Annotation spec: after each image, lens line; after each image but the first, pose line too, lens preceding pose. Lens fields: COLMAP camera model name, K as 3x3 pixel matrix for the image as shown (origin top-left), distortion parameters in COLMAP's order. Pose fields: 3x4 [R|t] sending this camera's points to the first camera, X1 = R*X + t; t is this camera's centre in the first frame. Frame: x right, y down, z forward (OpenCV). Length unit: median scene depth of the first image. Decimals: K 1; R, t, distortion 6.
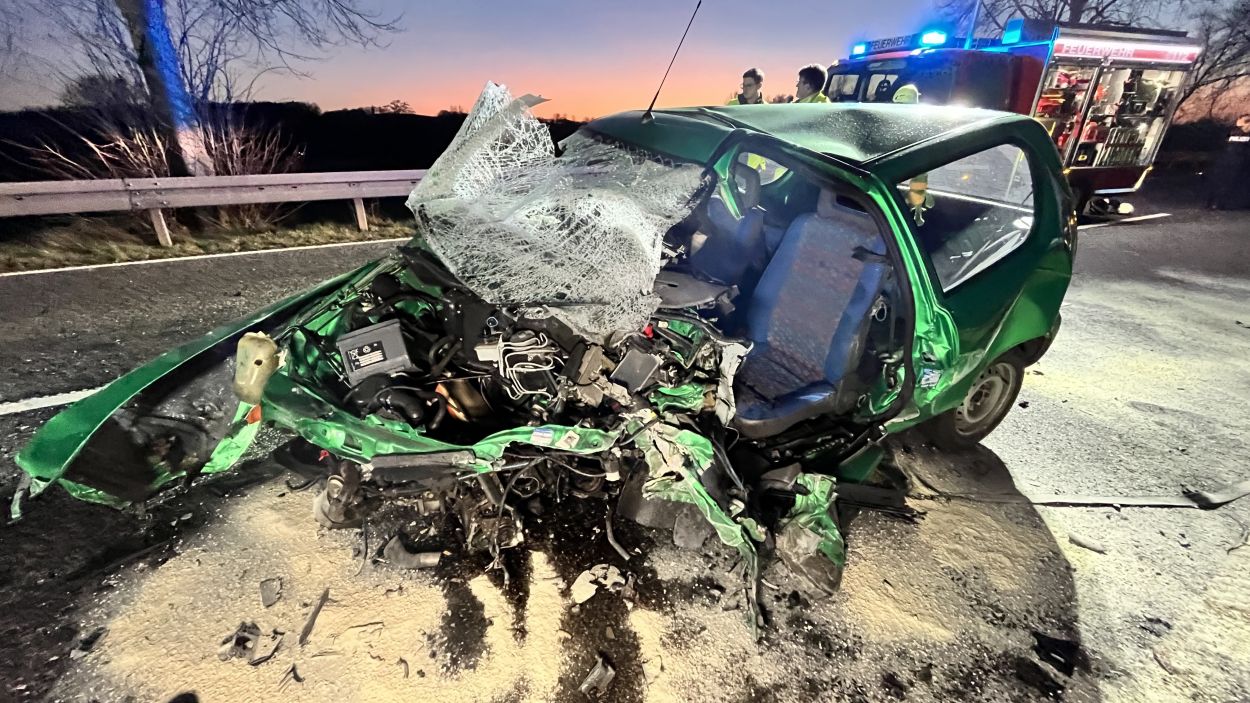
lens RADIAL K [[498.0, 0, 623.6], [0, 498.0, 346.6], [0, 0, 1]] dist [-0.002041, -0.000158]
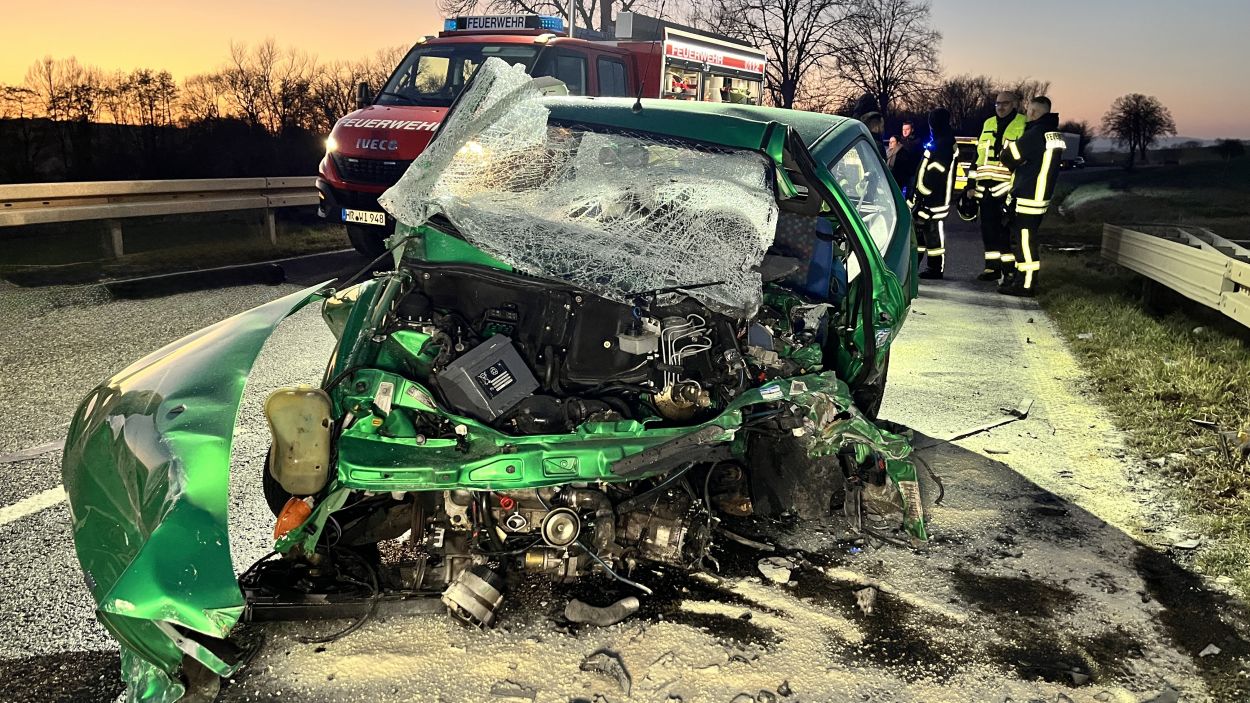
lens RADIAL K [[932.8, 0, 610.4], [0, 932.8, 354.0], [0, 0, 1]] dist [0.073999, -0.102923]
pose [[0.751393, -0.125296, 0.647850, -1.323636], [0.239949, 0.966475, -0.091380, 0.157361], [-0.614682, 0.224113, 0.756267, -0.234031]]
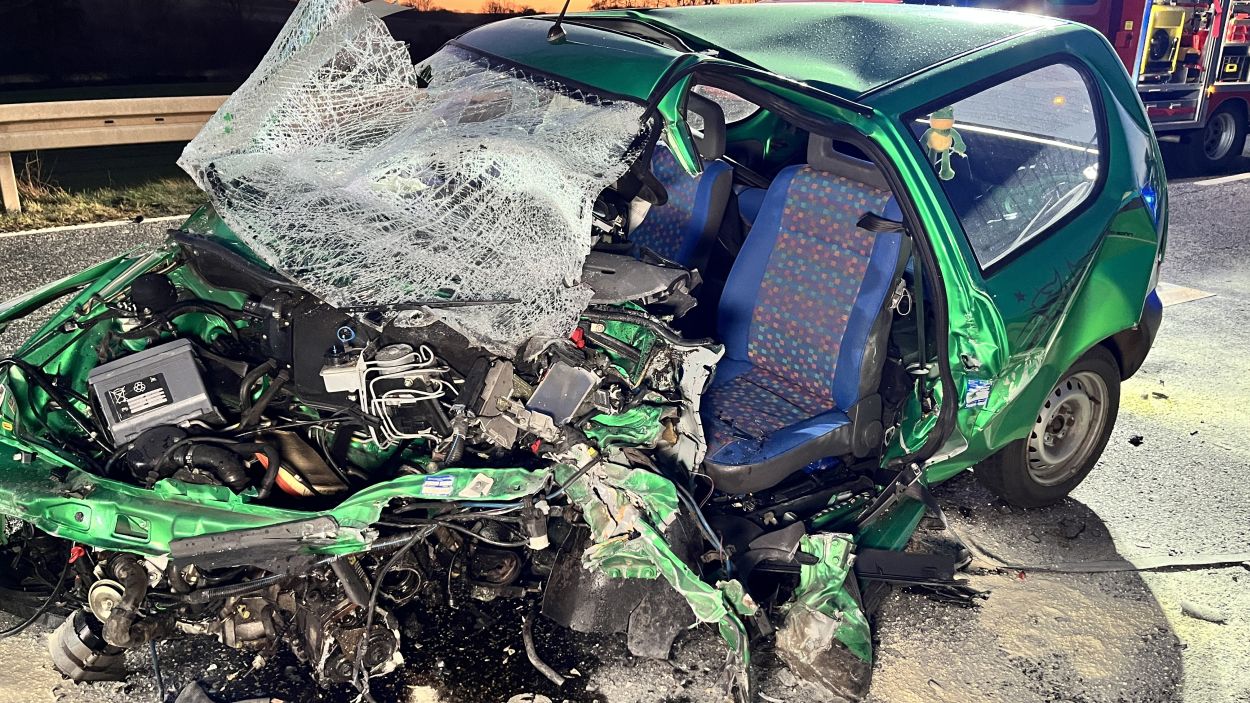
lens RADIAL K [[932.8, 0, 610.4], [0, 932.8, 354.0], [0, 0, 1]] dist [0.073999, -0.102923]
pose [[0.991858, -0.044221, 0.119428, -0.056739], [0.052227, 0.996533, -0.064763, 0.073154], [-0.116150, 0.070473, 0.990728, -0.278799]]
